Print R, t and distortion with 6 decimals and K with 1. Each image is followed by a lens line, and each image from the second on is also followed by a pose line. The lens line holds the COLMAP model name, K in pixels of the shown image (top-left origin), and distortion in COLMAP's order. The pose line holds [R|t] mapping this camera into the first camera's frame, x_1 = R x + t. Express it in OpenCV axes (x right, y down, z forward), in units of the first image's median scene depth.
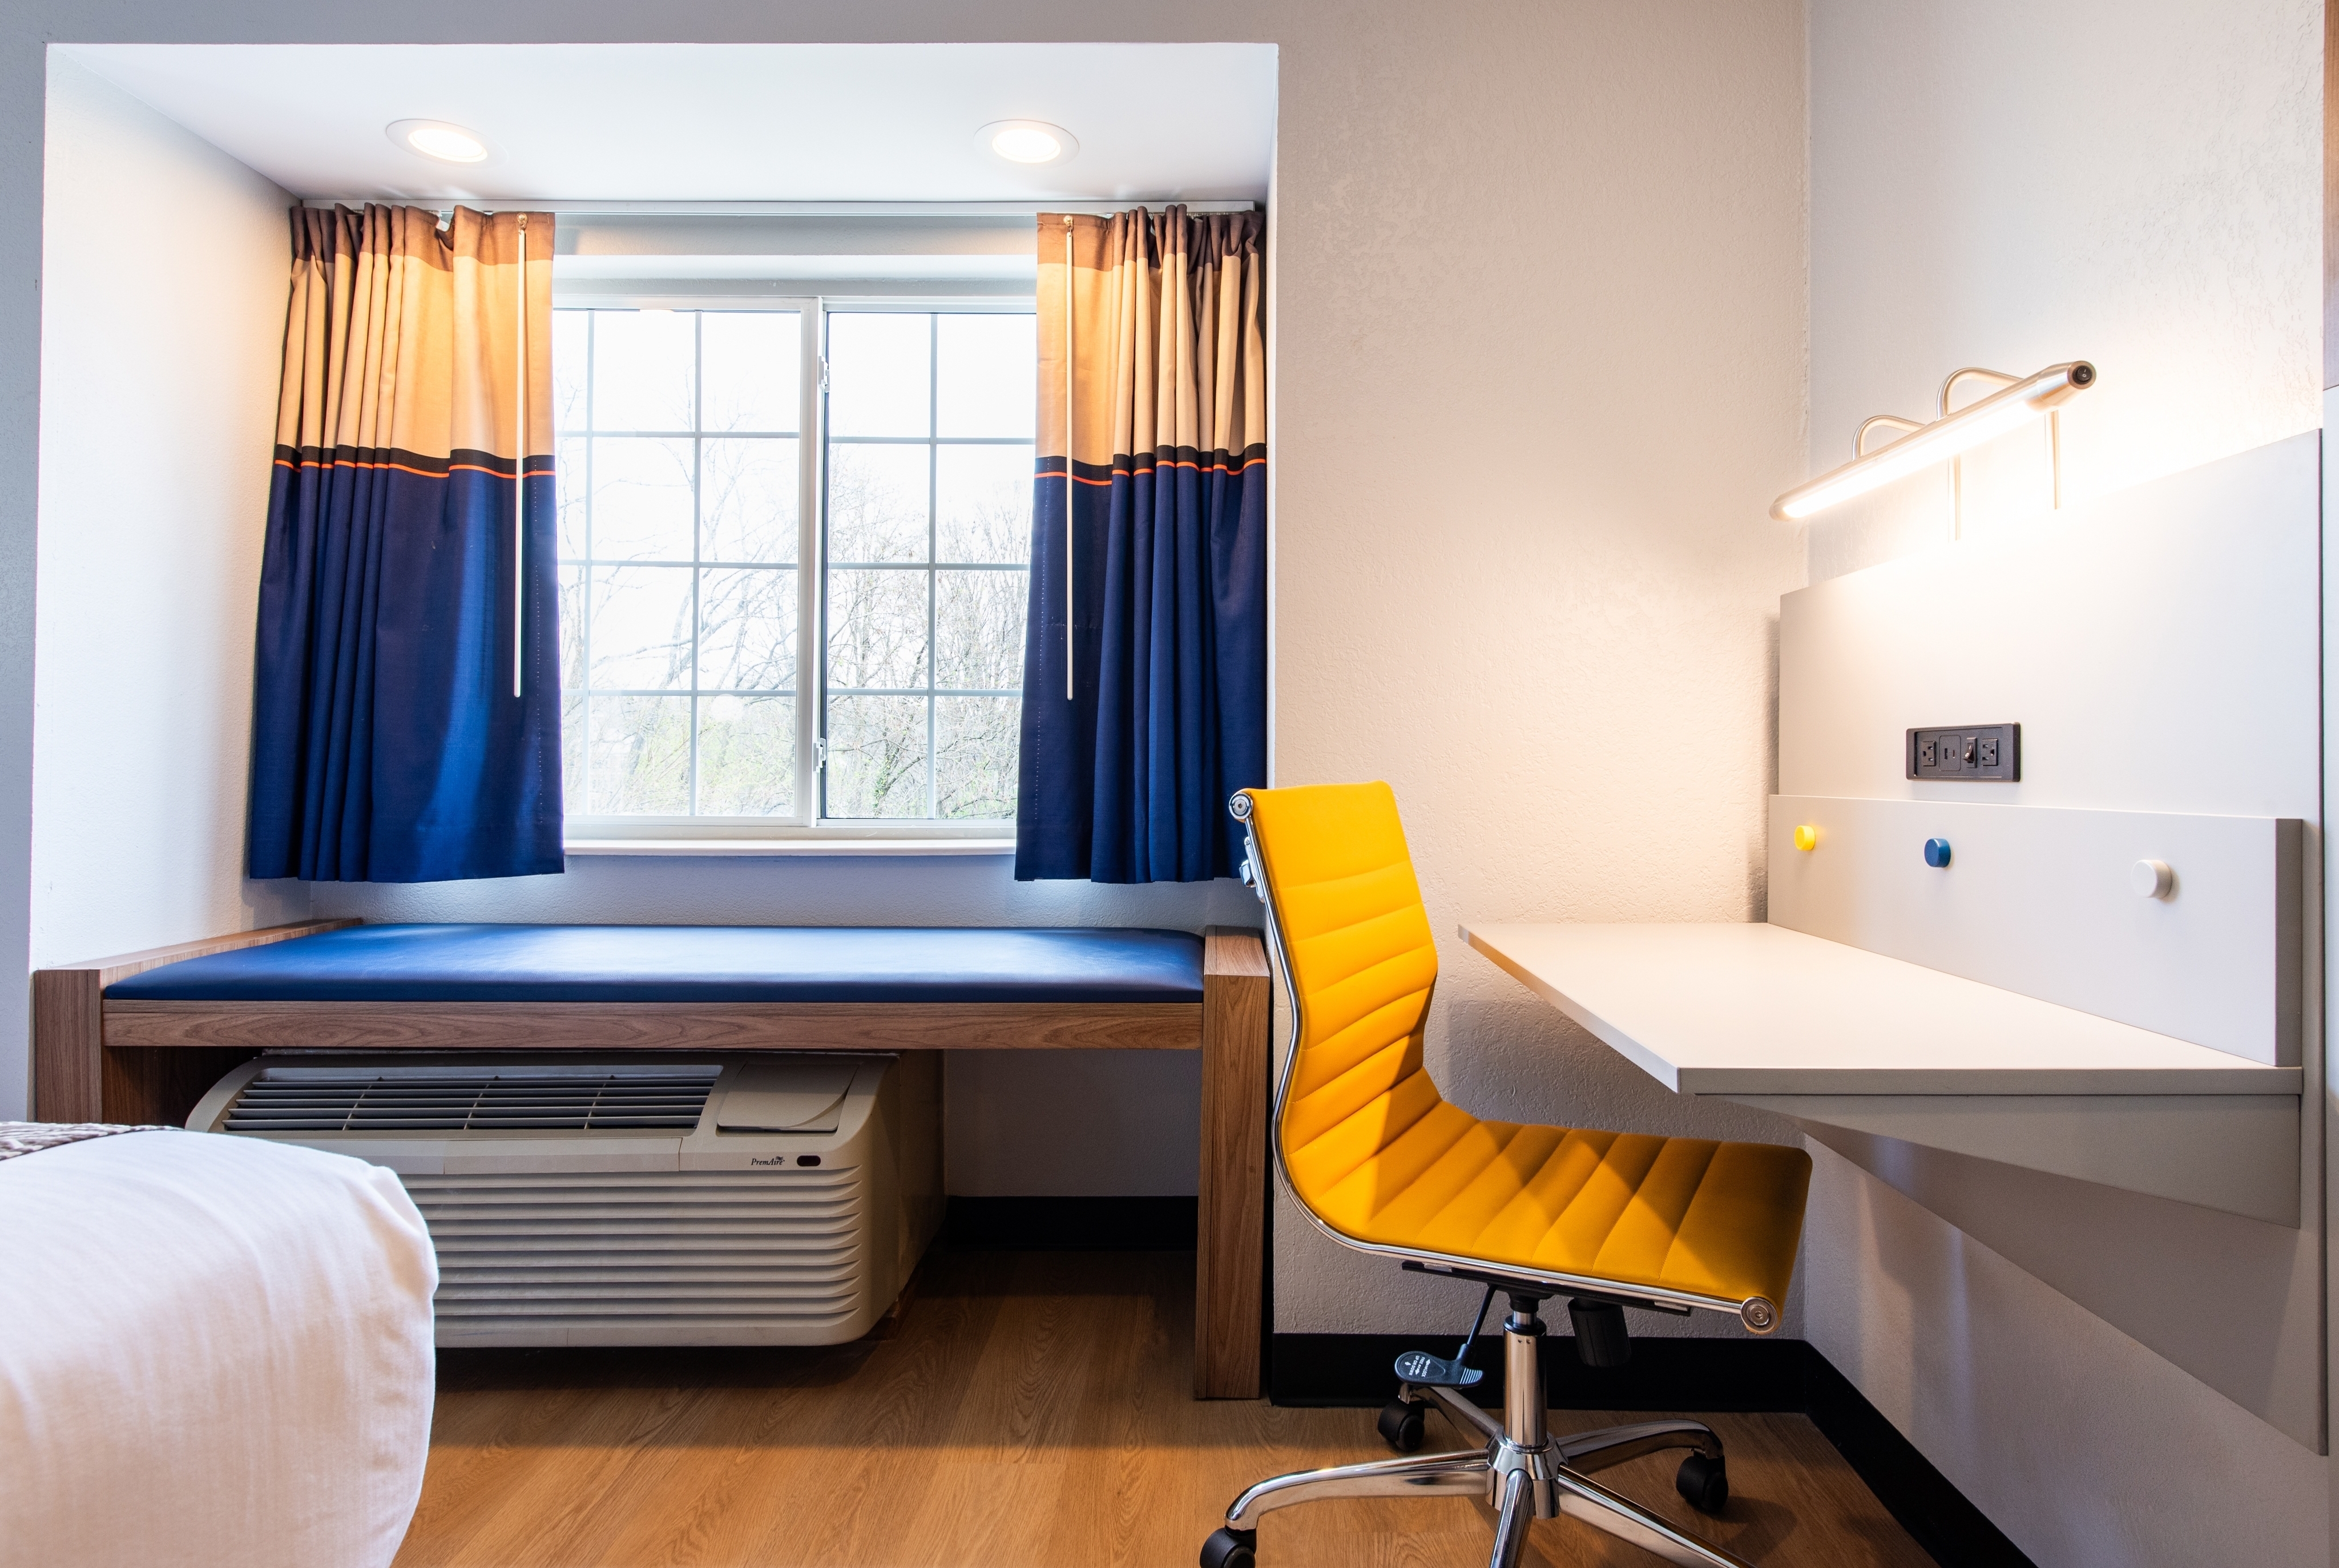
lens RADIAL K [[1286.0, 0, 1202.3], [0, 1286.0, 755.7], [0, 0, 1]] dist [0.013570, -0.001007]
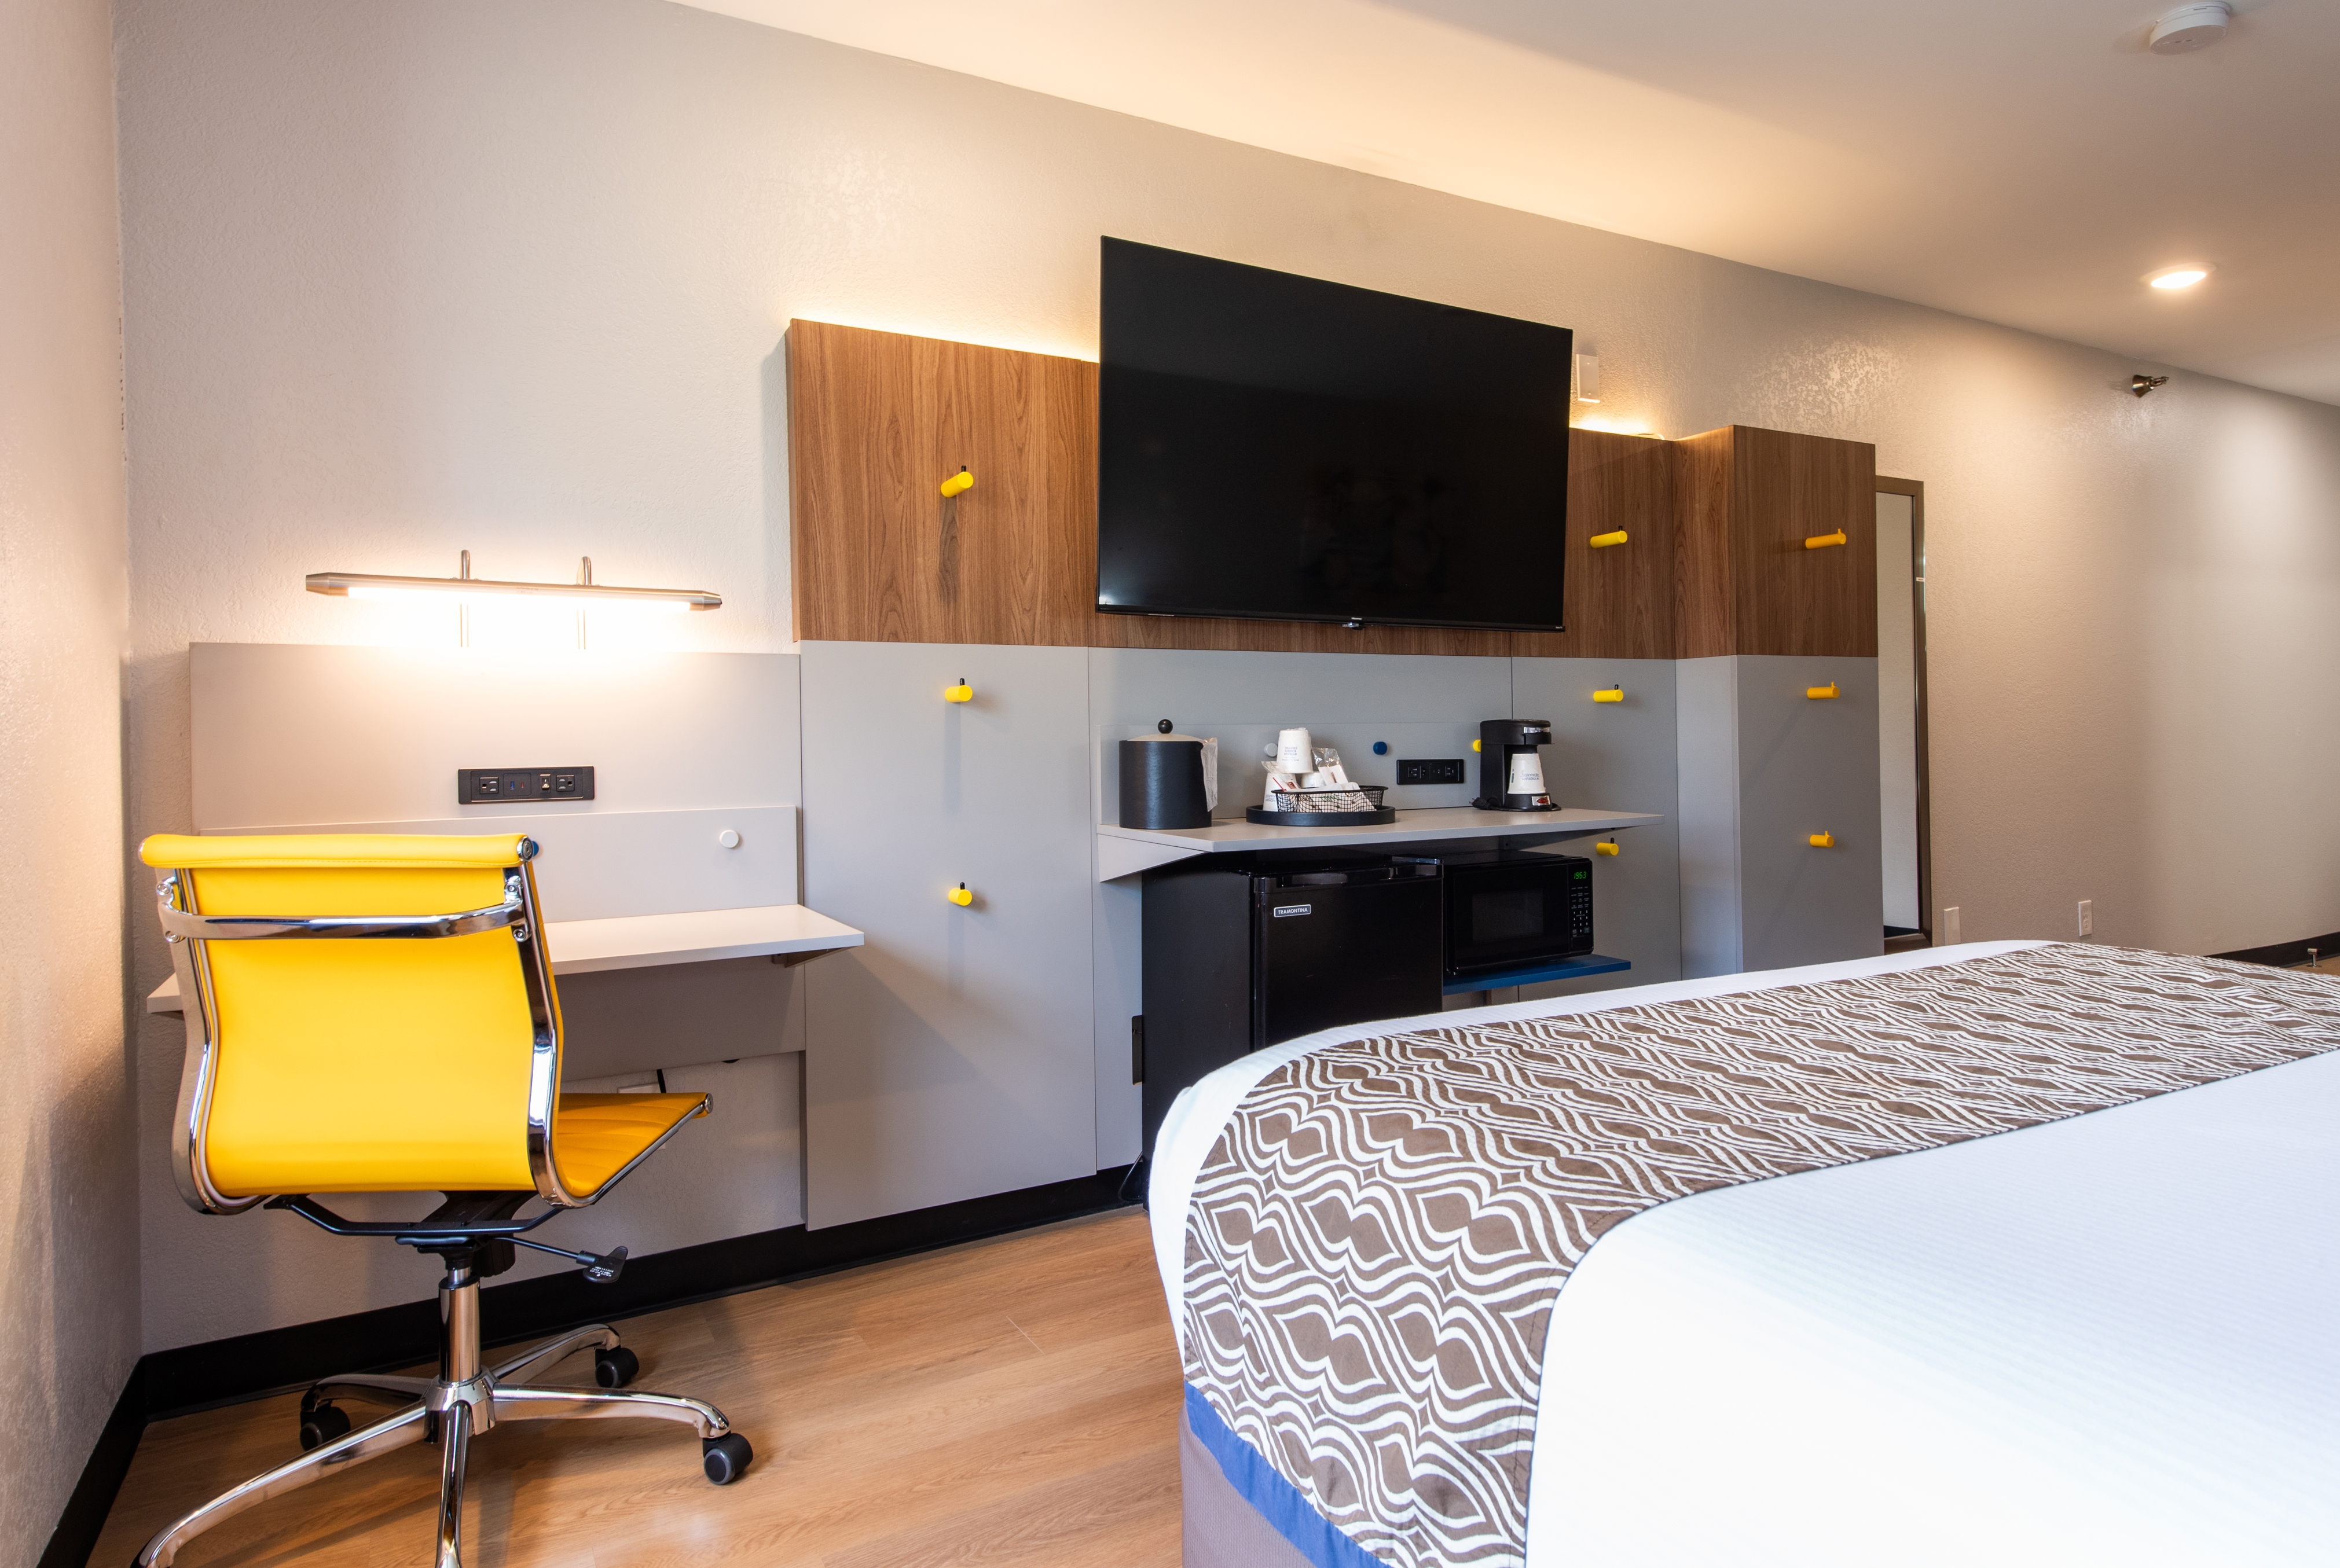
lens RADIAL K [[1323.6, 0, 1227.9], [0, 1323.6, 736.1], [0, 0, 1]] dist [0.000702, 0.000039]
pose [[-0.519408, 0.005925, 0.854506, -0.700598], [0.005860, 0.999977, -0.003372, -0.028911], [-0.854506, 0.003256, -0.519431, 0.619046]]
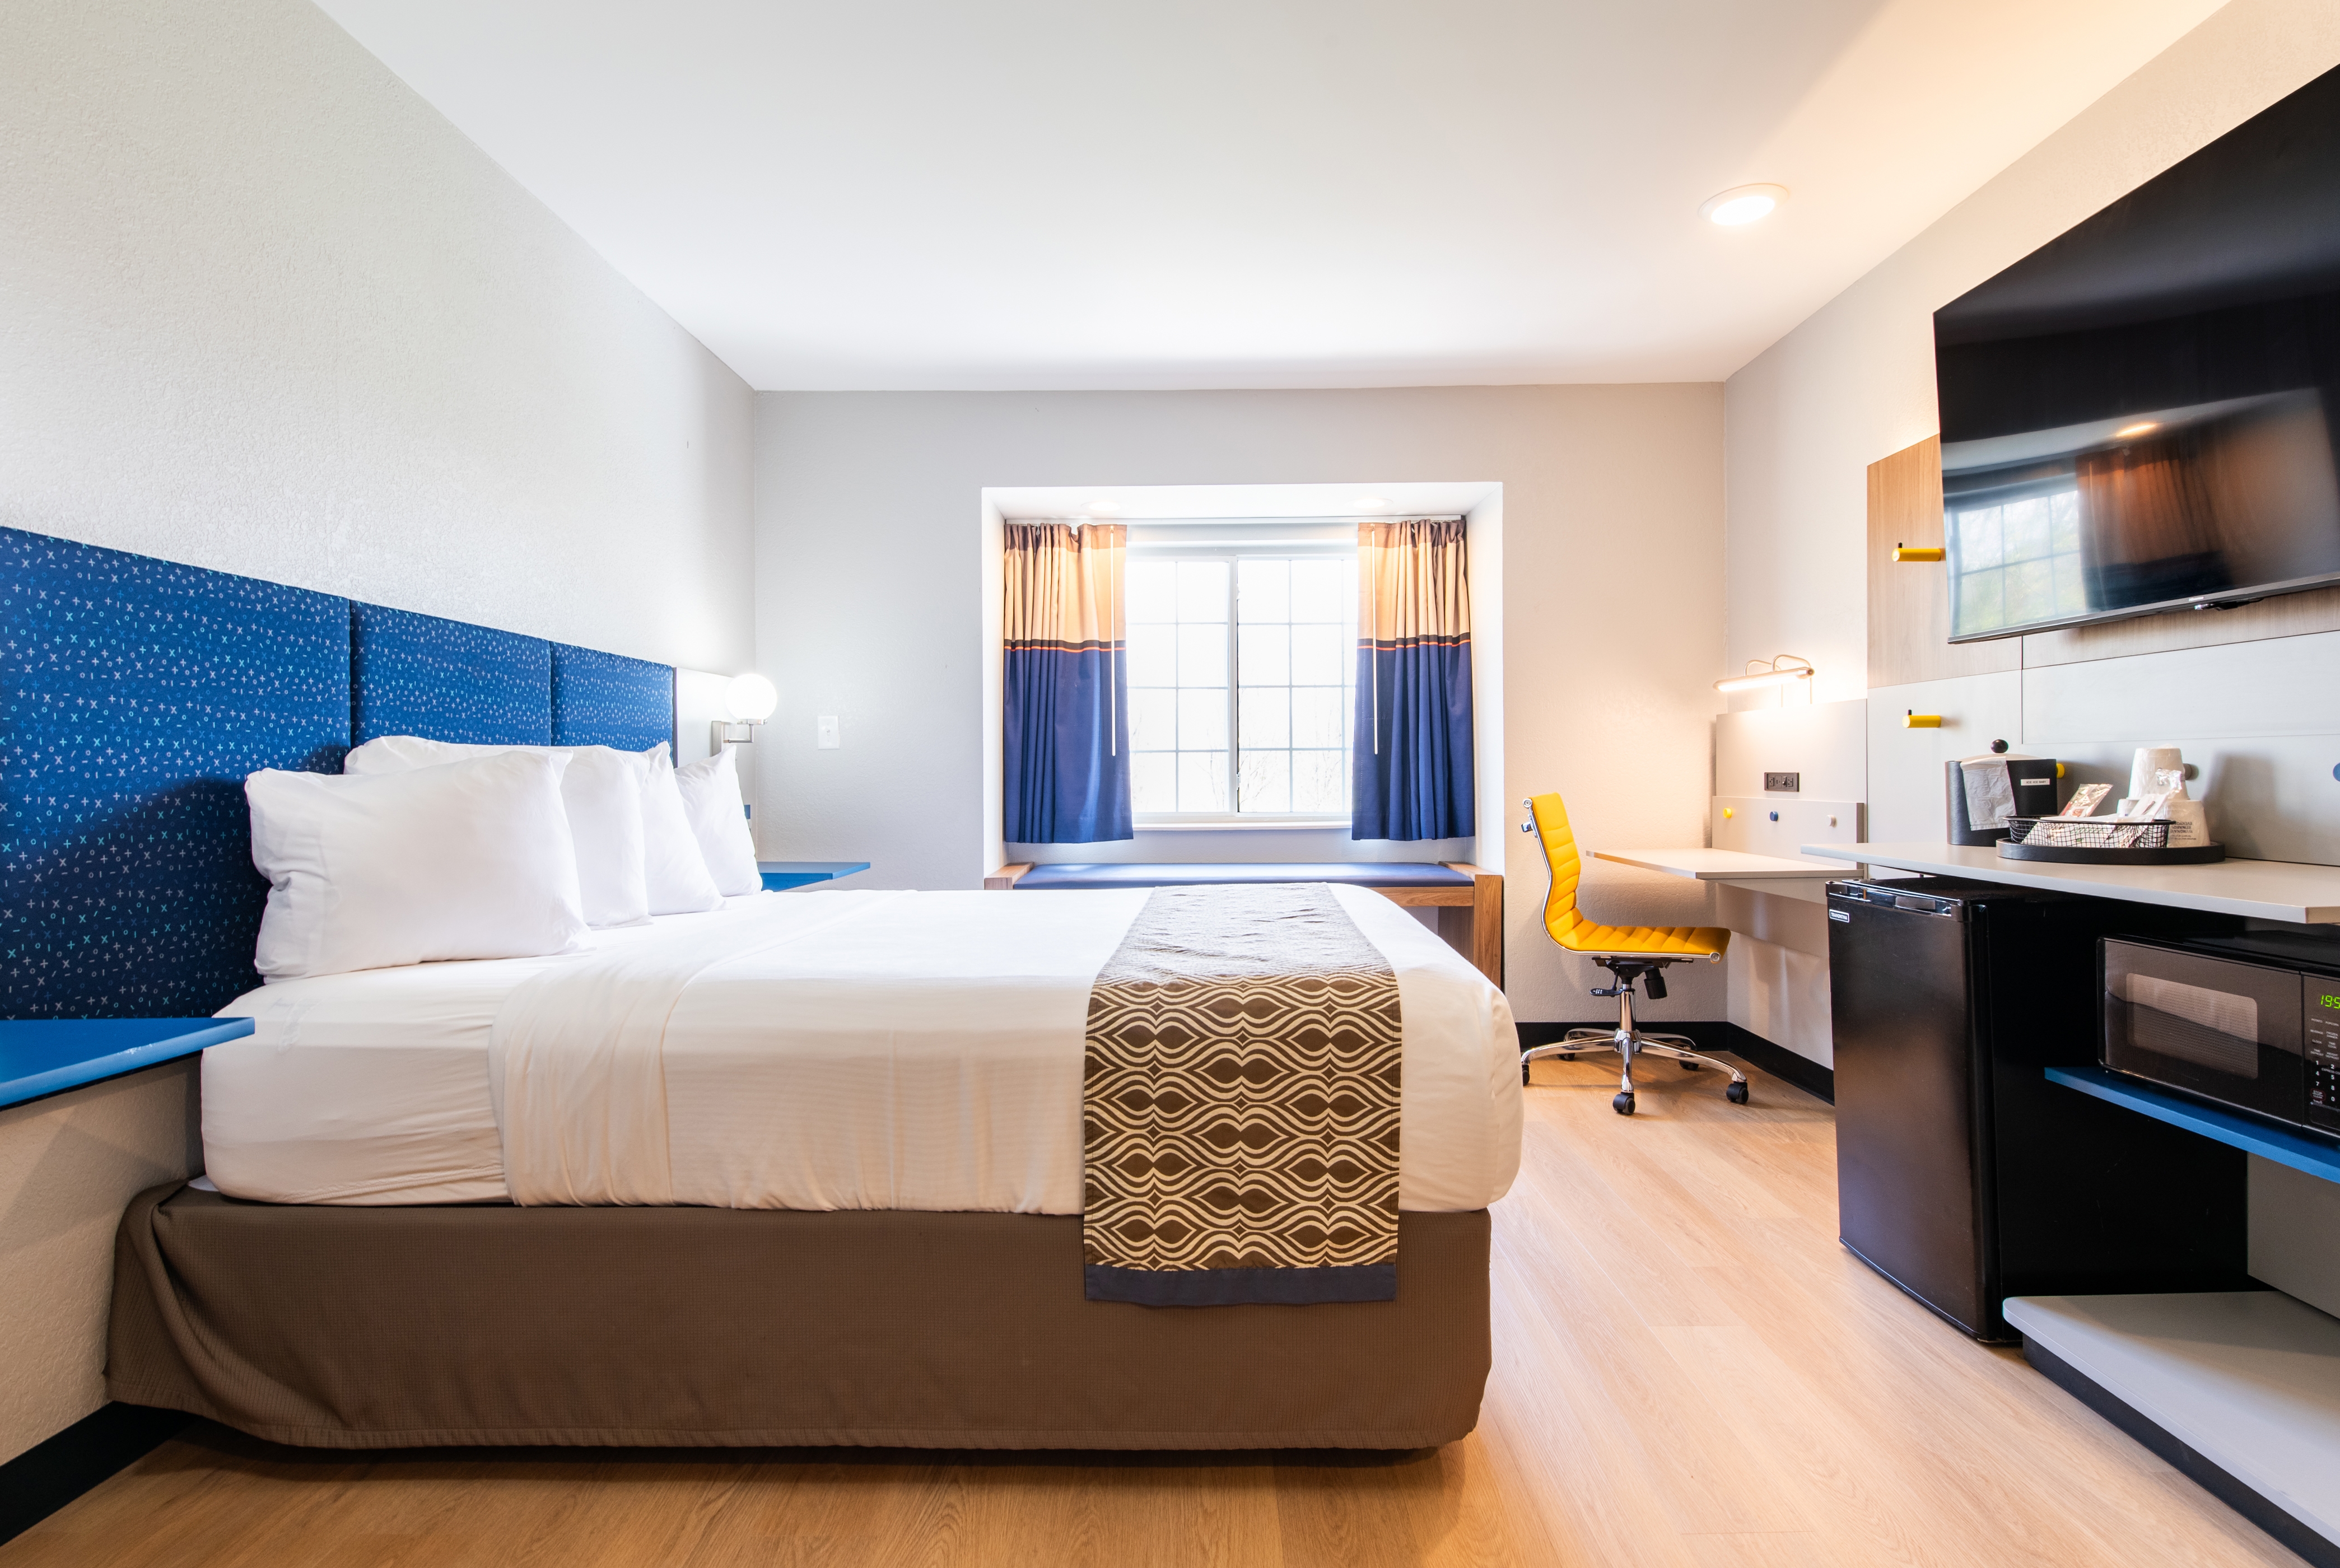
lens RADIAL K [[1154.4, 0, 1186.3], [0, 1154.4, 776.2], [0, 0, 1]] dist [0.020380, -0.010927]
pose [[0.999894, -0.012672, 0.007148, -0.432578], [0.012573, 0.999828, 0.013663, -0.037518], [-0.007320, -0.013572, 0.999881, -0.897588]]
